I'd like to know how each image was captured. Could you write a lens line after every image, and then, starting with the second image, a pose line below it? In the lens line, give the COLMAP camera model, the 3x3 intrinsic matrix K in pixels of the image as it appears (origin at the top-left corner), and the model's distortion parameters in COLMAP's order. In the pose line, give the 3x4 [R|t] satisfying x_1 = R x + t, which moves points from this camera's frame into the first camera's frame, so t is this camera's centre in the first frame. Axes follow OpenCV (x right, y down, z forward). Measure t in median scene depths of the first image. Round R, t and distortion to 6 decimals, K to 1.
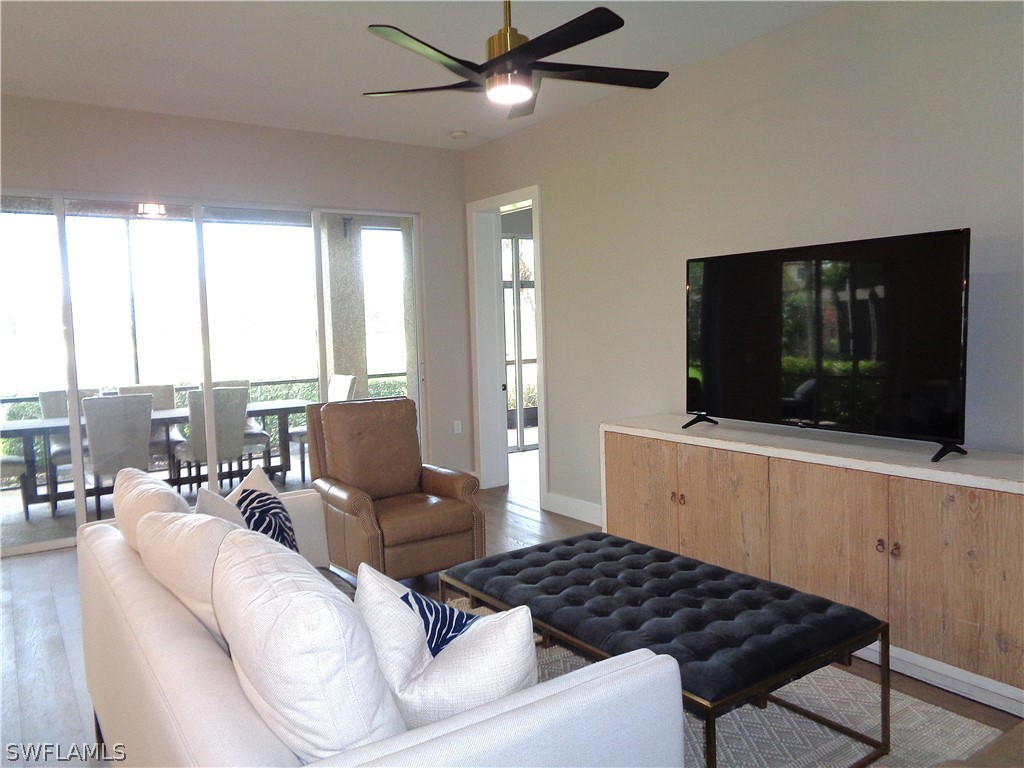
lens RADIAL K [[759.2, 0, 512.9], [0, 759.2, 387.7], [0, 0, 1]] dist [0.021183, -0.010869]
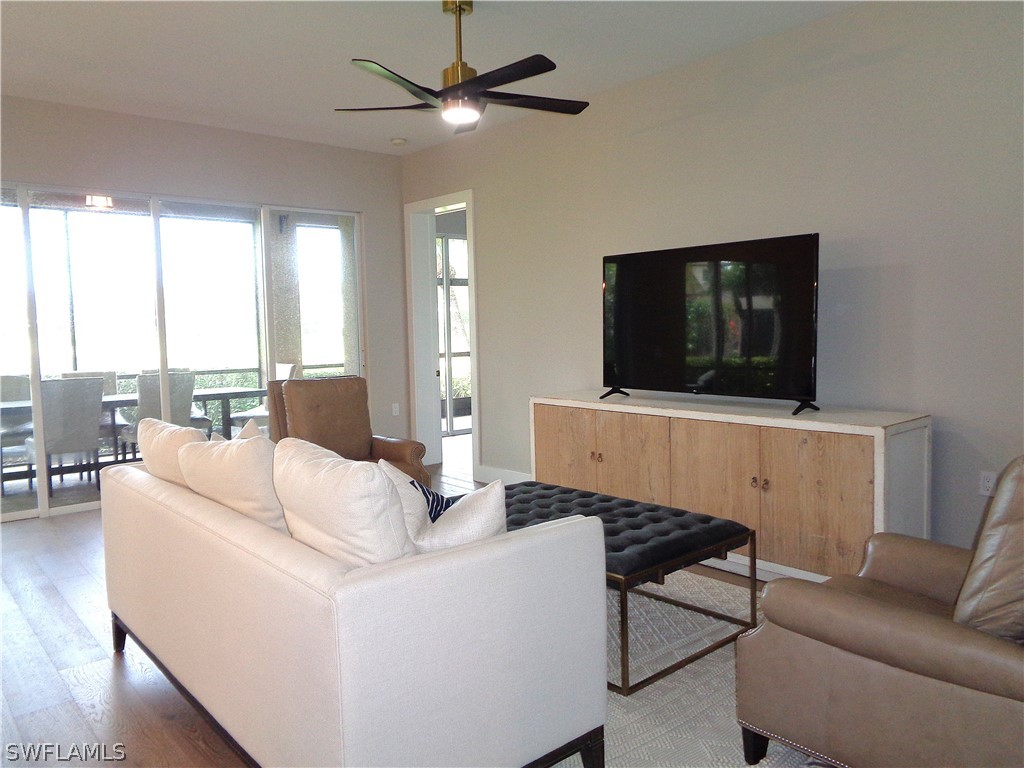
lens RADIAL K [[759.2, 0, 507.2], [0, 759.2, 380.3], [0, 0, 1]] dist [0.021183, -0.010869]
pose [[0.994717, 0.001343, 0.102643, -0.041619], [-0.000040, 0.999919, -0.012700, 0.038708], [-0.102652, 0.012629, 0.994637, -0.158431]]
